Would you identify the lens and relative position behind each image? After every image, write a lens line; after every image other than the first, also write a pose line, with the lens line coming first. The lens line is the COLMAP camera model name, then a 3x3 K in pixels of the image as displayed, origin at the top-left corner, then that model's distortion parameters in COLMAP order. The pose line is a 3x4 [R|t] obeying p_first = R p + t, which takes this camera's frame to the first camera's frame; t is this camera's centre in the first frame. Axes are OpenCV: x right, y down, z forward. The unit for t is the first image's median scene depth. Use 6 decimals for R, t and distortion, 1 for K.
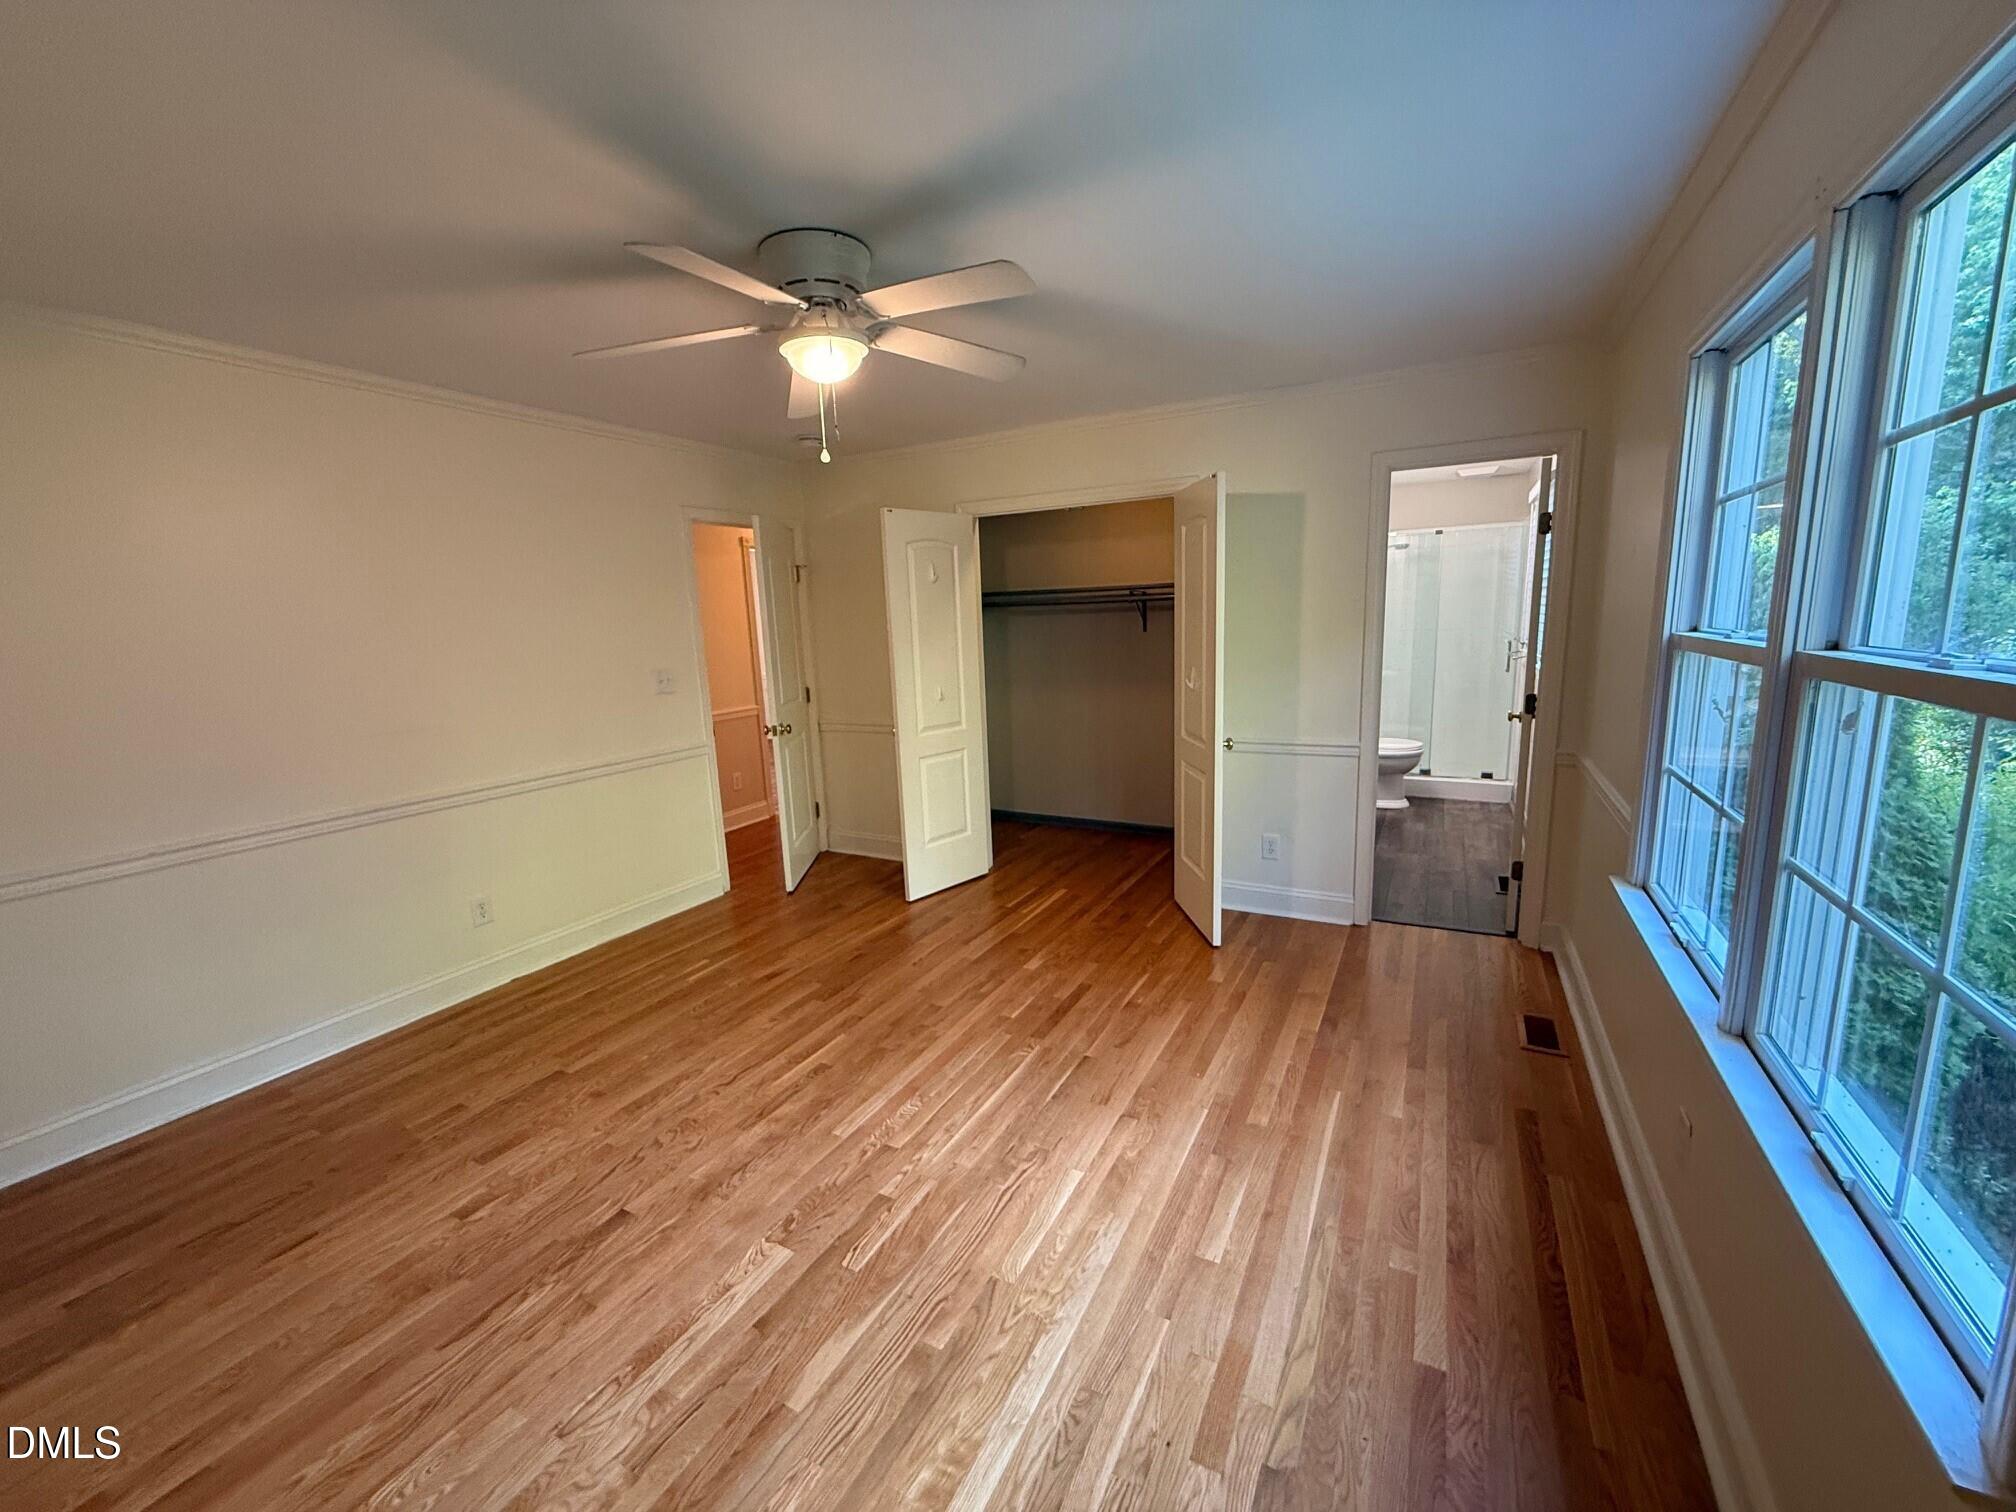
lens RADIAL K [[806.2, 0, 1010.1], [0, 806.2, 758.1], [0, 0, 1]] dist [0.001744, -0.000034]
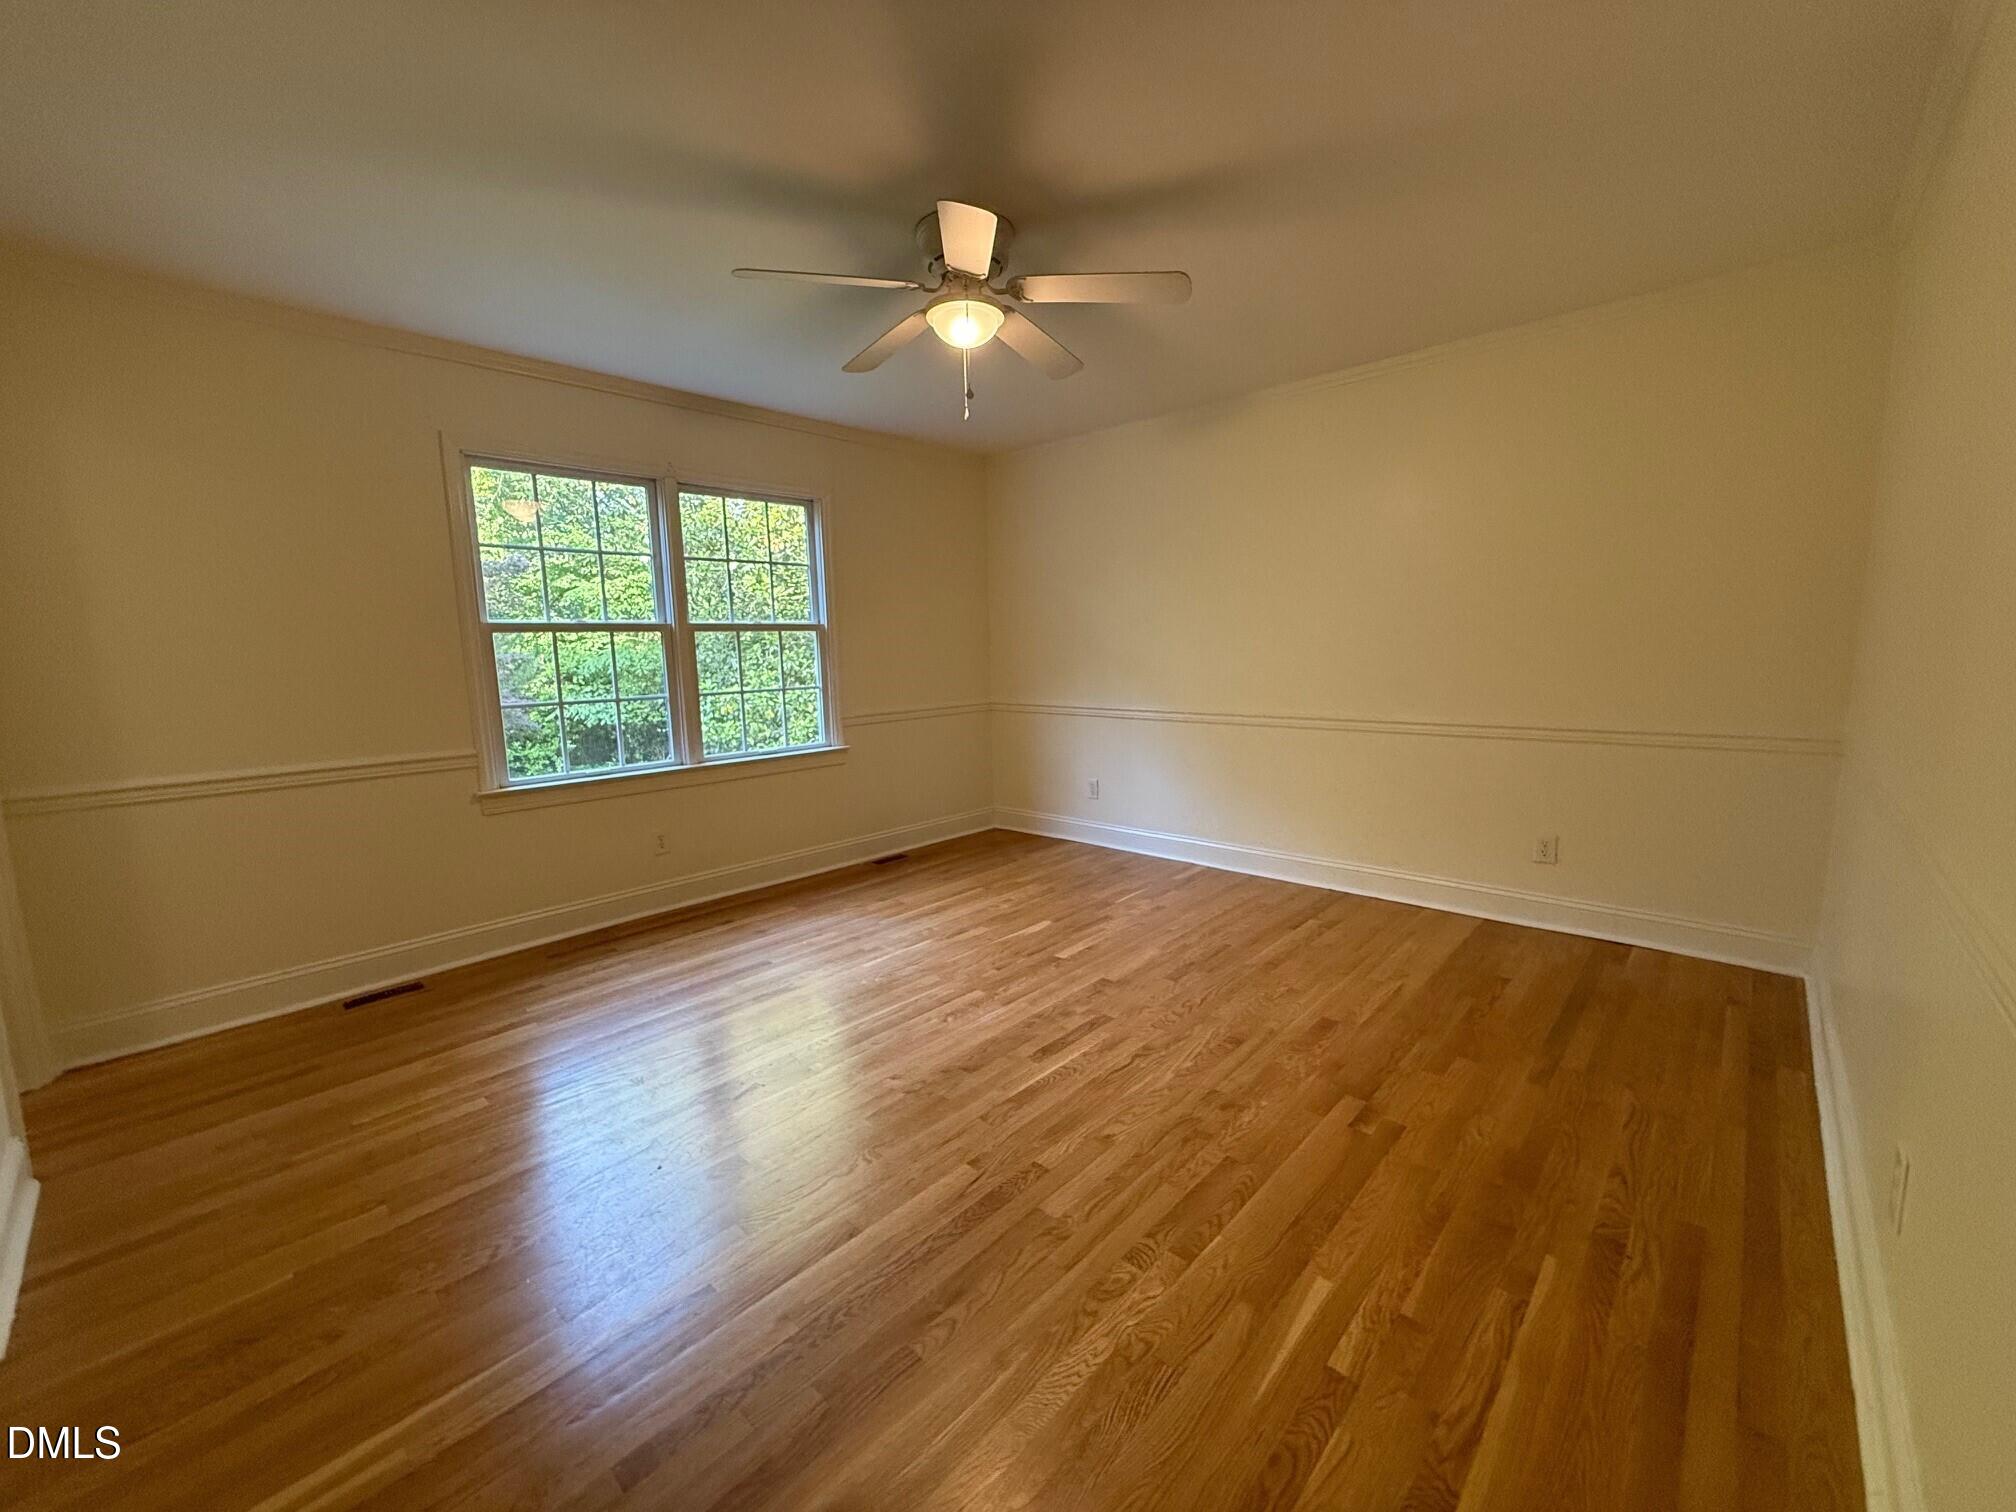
lens RADIAL K [[806.2, 0, 1012.7], [0, 806.2, 752.0], [0, 0, 1]] dist [0.001744, -0.000034]
pose [[-0.966511, 0.023750, 0.255525, -0.559271], [0.099630, 0.952334, 0.288330, -0.252178], [-0.236497, 0.304132, -0.922807, 2.188297]]
